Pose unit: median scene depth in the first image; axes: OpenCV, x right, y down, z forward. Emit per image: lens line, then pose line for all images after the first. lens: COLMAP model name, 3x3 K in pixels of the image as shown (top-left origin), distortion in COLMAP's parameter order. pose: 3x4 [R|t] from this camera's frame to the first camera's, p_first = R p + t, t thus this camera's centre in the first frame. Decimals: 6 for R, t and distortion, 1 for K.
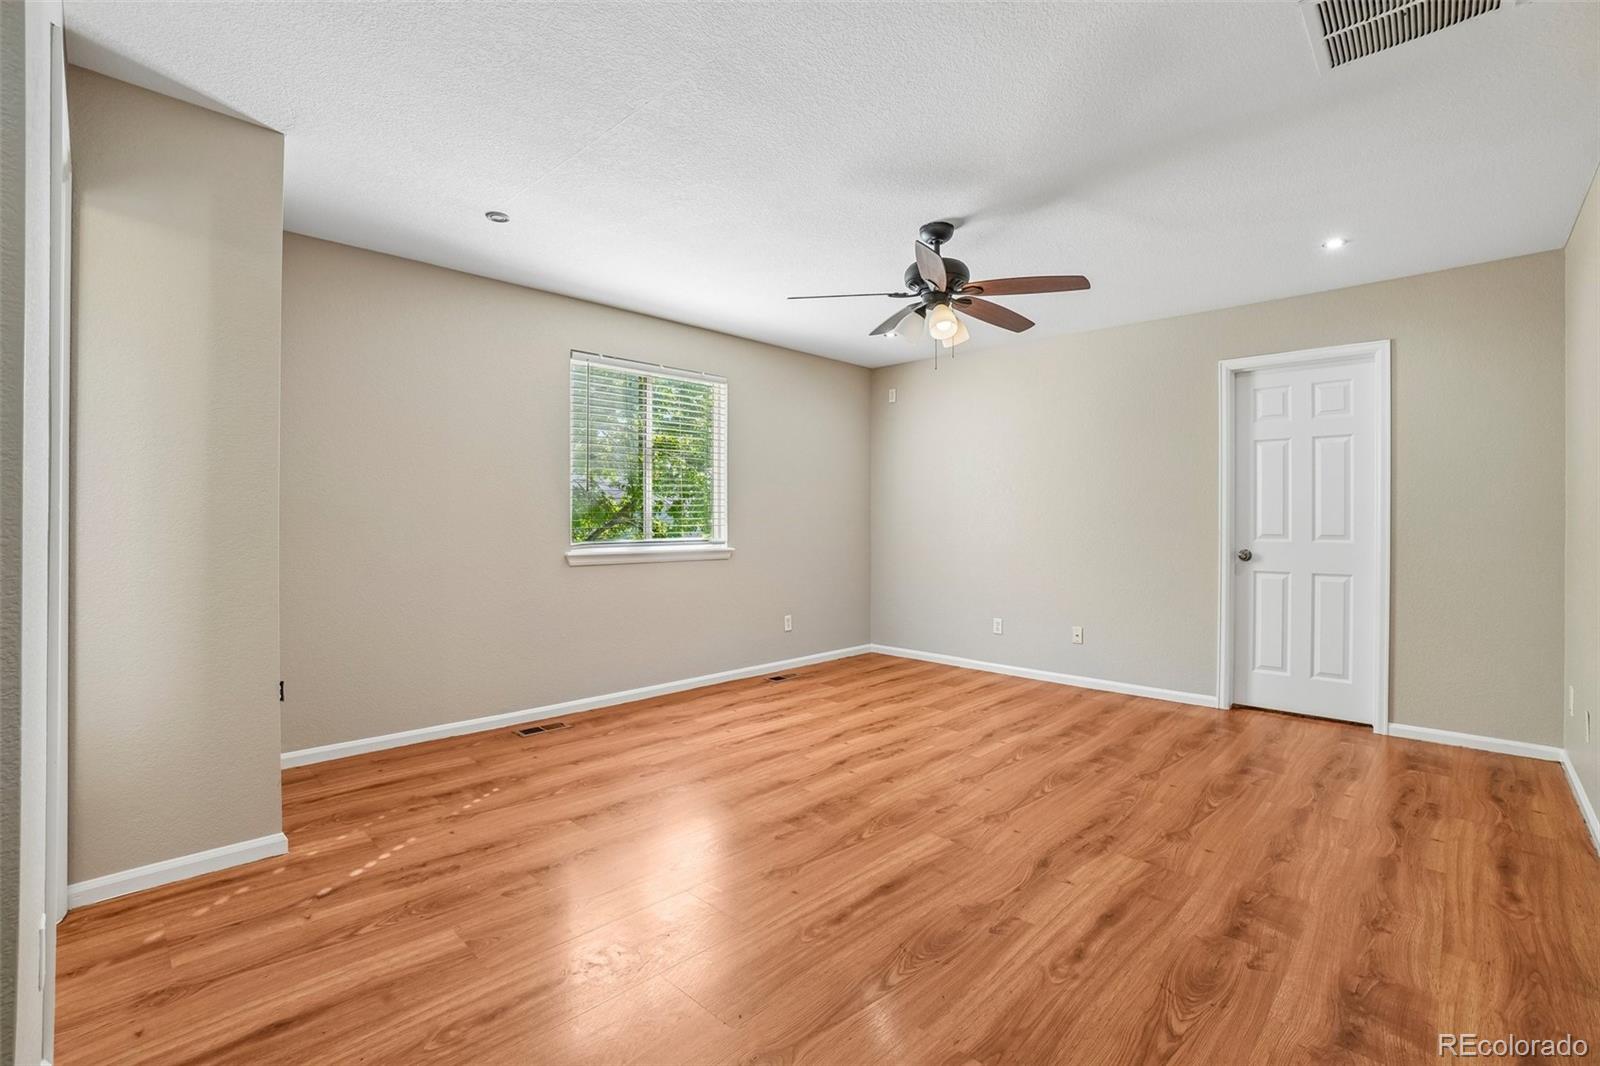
lens RADIAL K [[720.0, 0, 794.6], [0, 720.0, 520.3], [0, 0, 1]] dist [-0.068427, 0.024408]
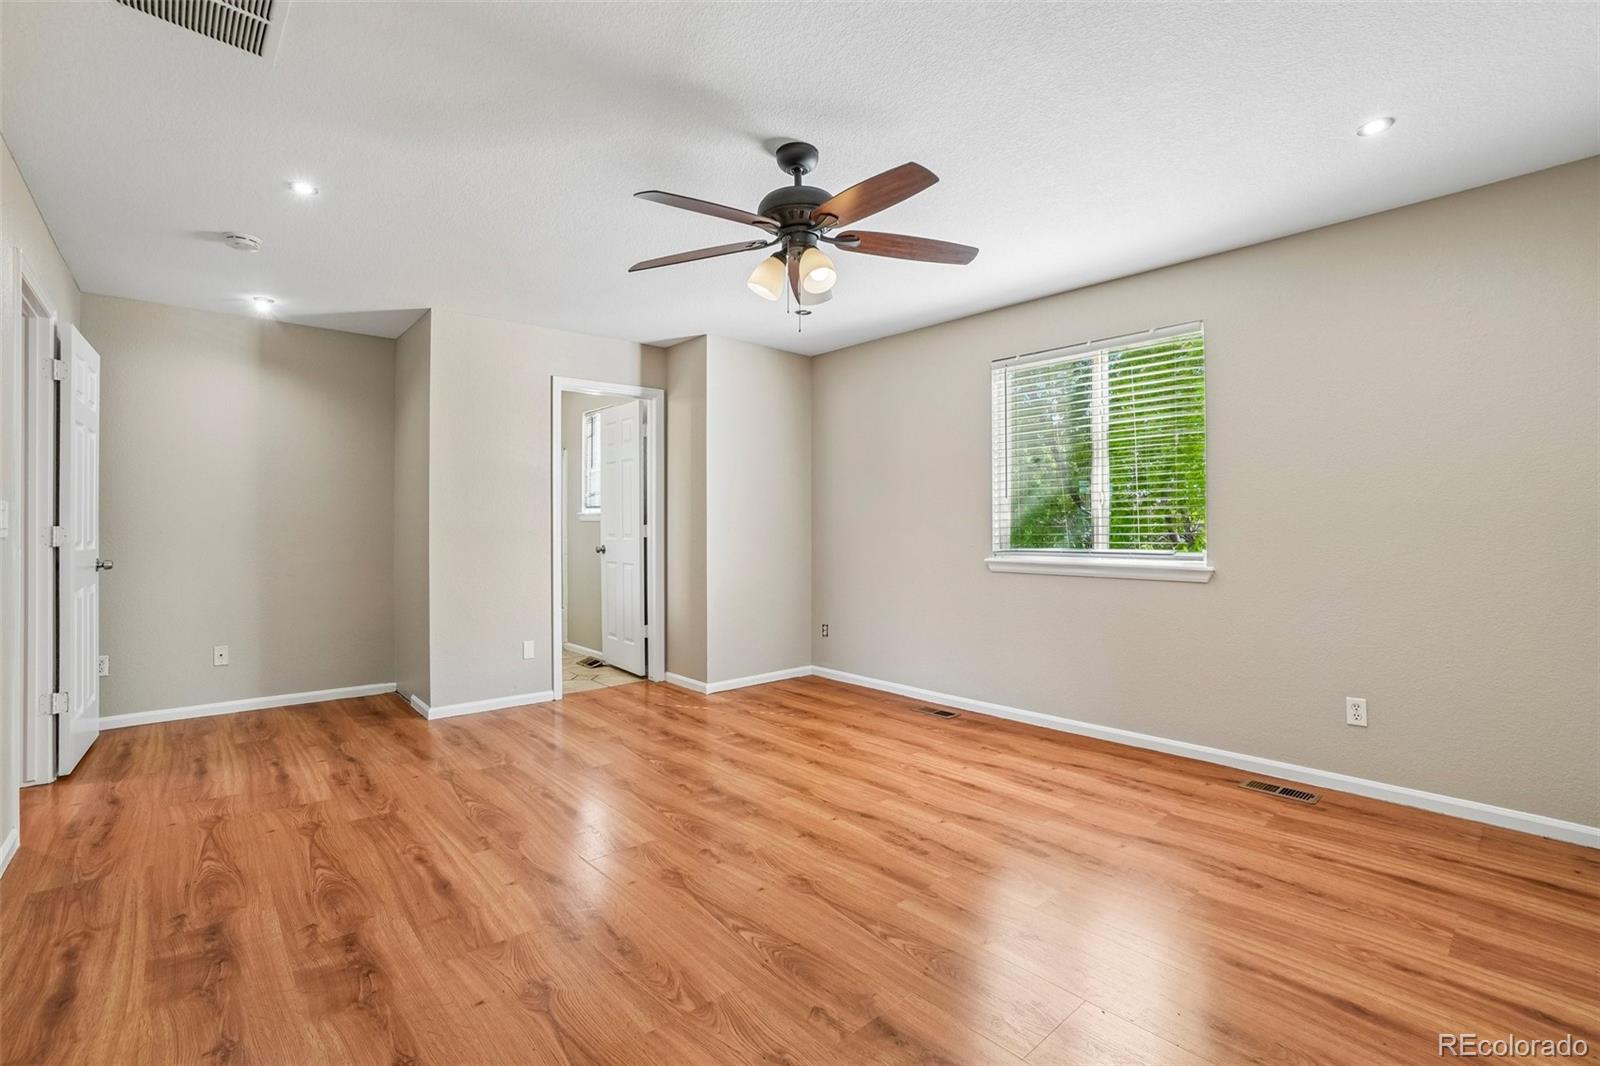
lens RADIAL K [[720.0, 0, 794.6], [0, 720.0, 520.3], [0, 0, 1]] dist [-0.068427, 0.024408]
pose [[-0.075760, -0.011599, -0.997059, 0.976611], [-0.001387, 0.999933, -0.011527, 0.003532], [0.997125, 0.000509, -0.075771, 1.055901]]
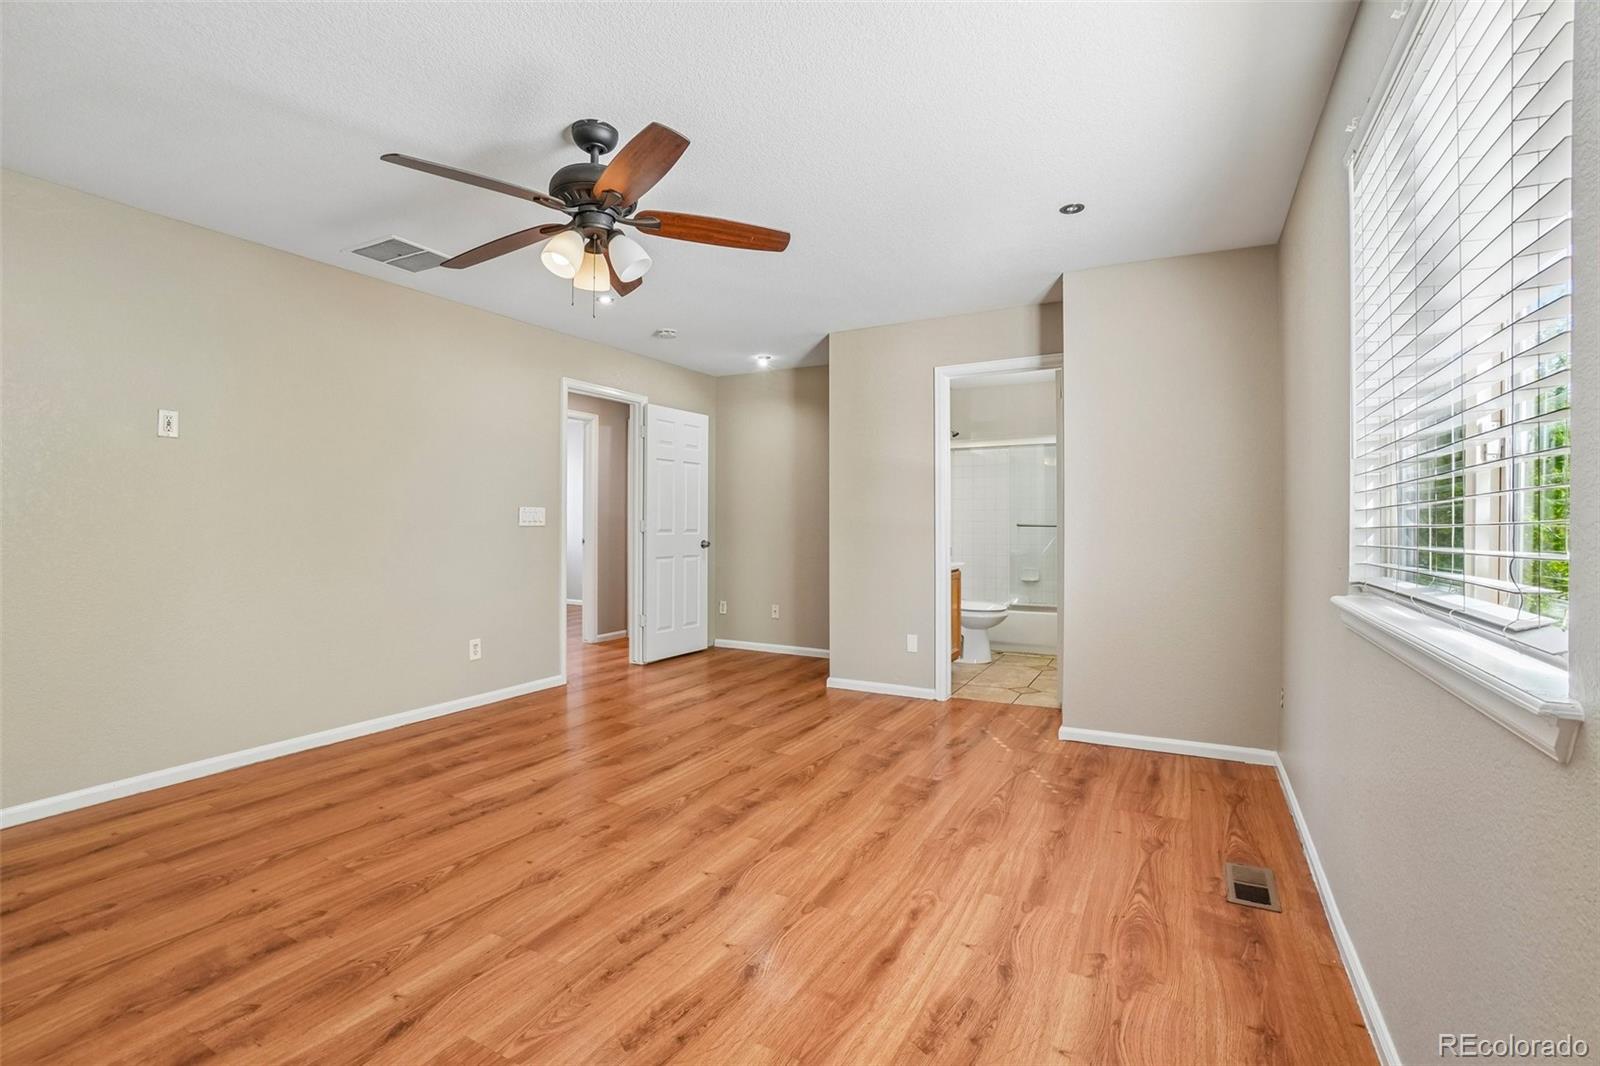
lens RADIAL K [[720.0, 0, 794.6], [0, 720.0, 520.3], [0, 0, 1]] dist [-0.068427, 0.024408]
pose [[-0.963765, -0.007054, -0.266661, 0.193177], [-0.007475, 0.999972, 0.000561, -0.001931], [0.266650, 0.002534, -0.963790, 1.770496]]
